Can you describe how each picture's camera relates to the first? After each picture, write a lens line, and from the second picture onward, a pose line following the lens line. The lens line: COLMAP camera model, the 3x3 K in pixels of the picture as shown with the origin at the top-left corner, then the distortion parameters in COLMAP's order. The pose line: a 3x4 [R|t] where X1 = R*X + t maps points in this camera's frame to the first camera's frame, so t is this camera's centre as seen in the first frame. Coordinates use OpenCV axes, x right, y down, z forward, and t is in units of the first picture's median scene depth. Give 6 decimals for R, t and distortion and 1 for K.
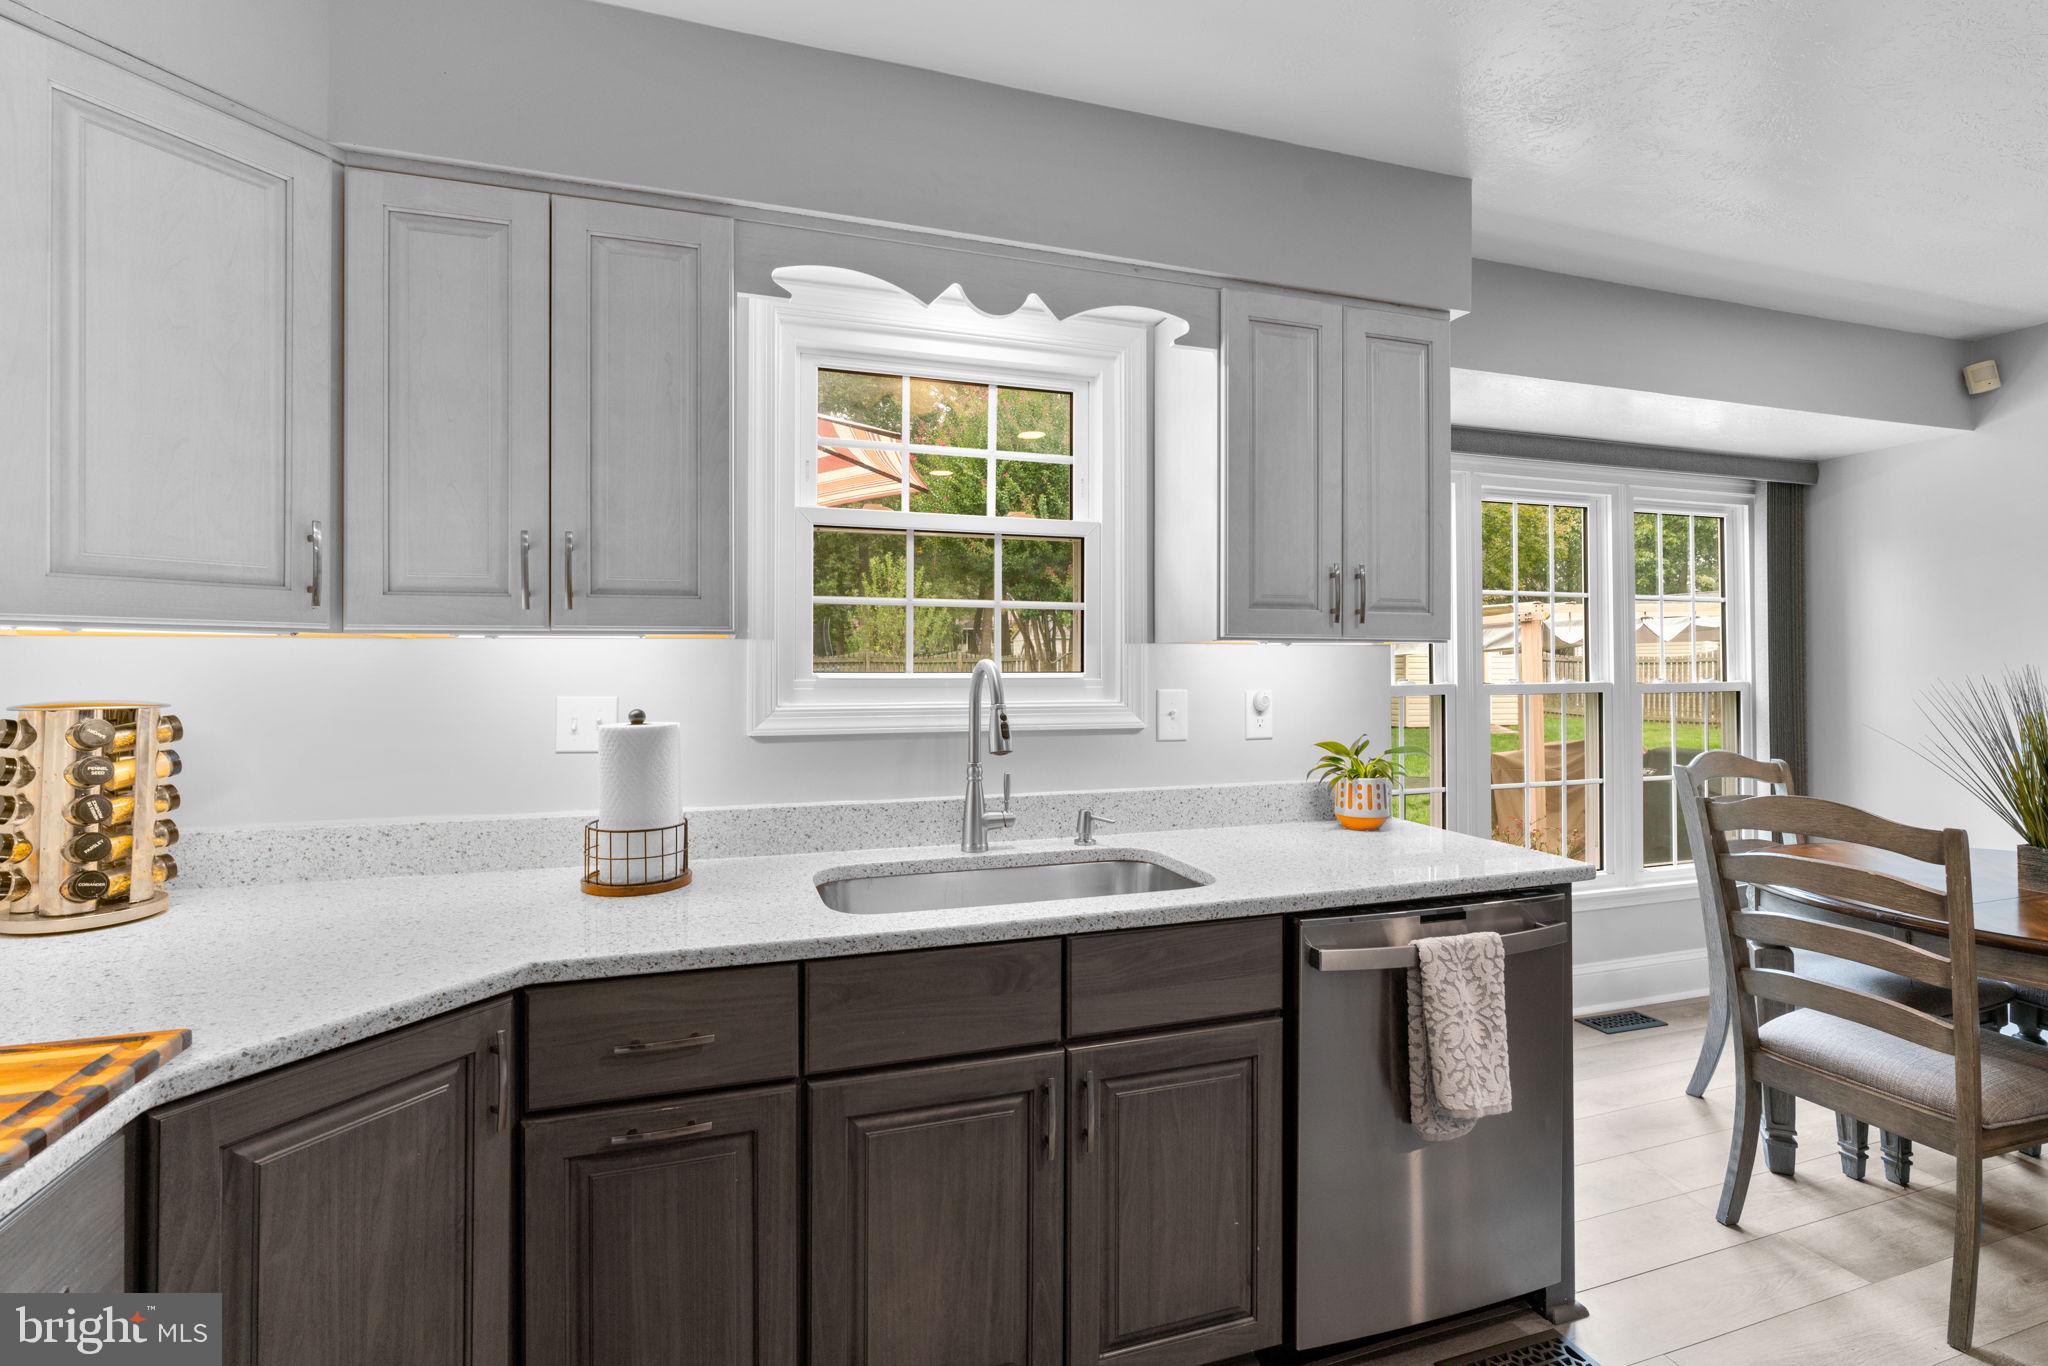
lens RADIAL K [[917.9, 0, 1022.4], [0, 917.9, 660.1], [0, 0, 1]] dist [-0.008968, 0.003179]
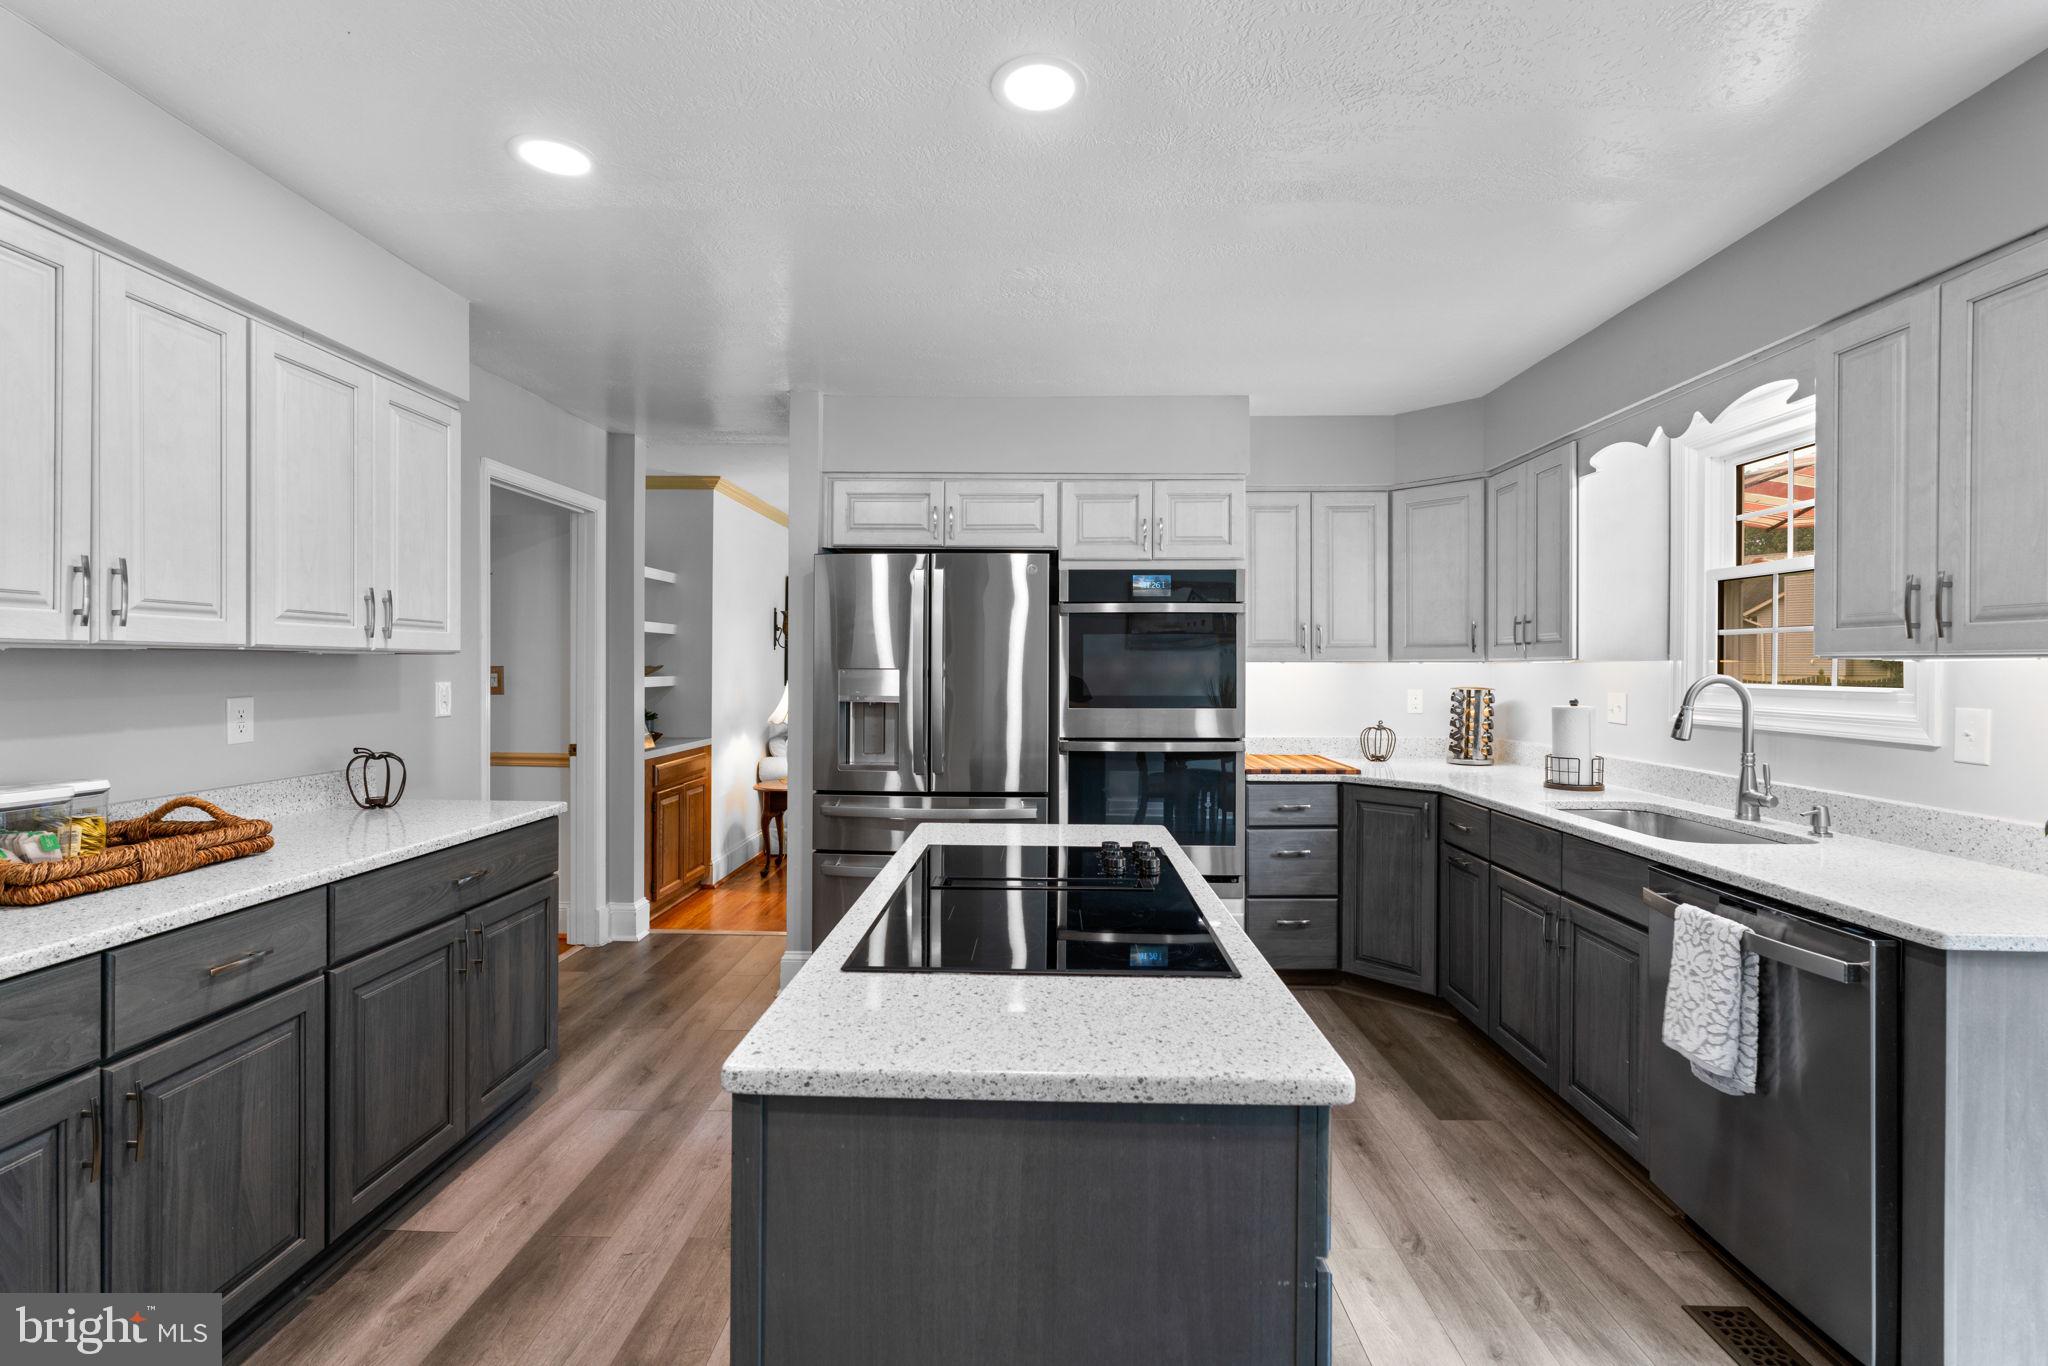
lens RADIAL K [[917.9, 0, 1020.8], [0, 917.9, 672.4], [0, 0, 1]] dist [-0.008968, 0.003179]
pose [[-0.334026, 0.006726, -0.942540, 1.545542], [0.005630, 0.999971, 0.005140, -0.016267], [0.942547, -0.003590, -0.334054, 0.460511]]
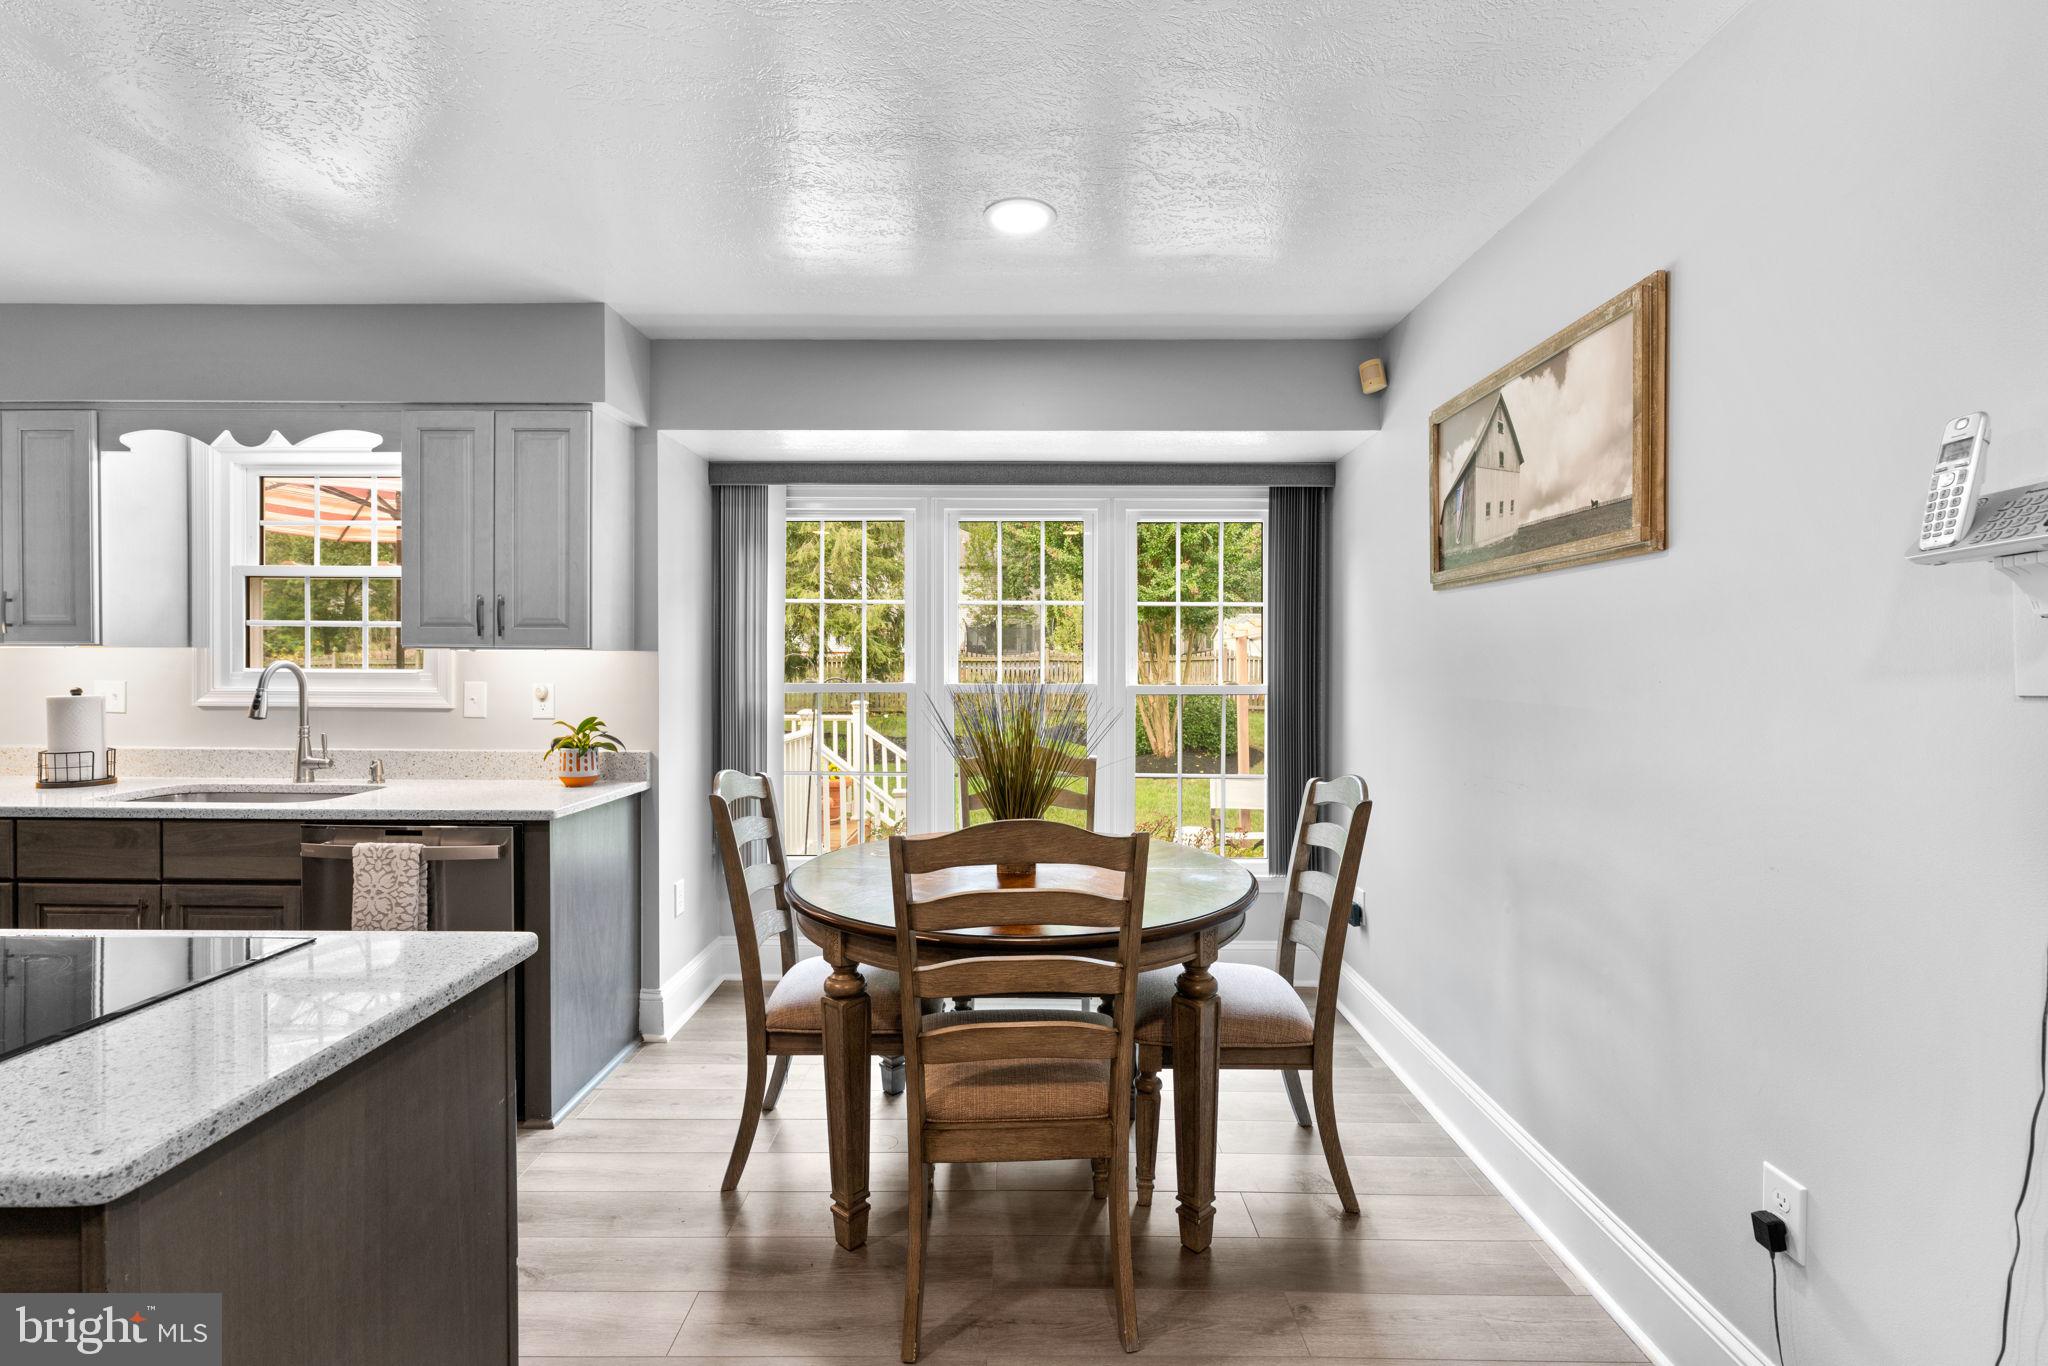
lens RADIAL K [[917.9, 0, 1009.3], [0, 917.9, 673.9], [0, 0, 1]] dist [-0.008968, 0.003179]
pose [[0.947011, 0.010798, -0.321019, 1.606253], [-0.004116, 0.999761, 0.021487, -0.016318], [0.321174, -0.019027, 0.946829, -0.090418]]
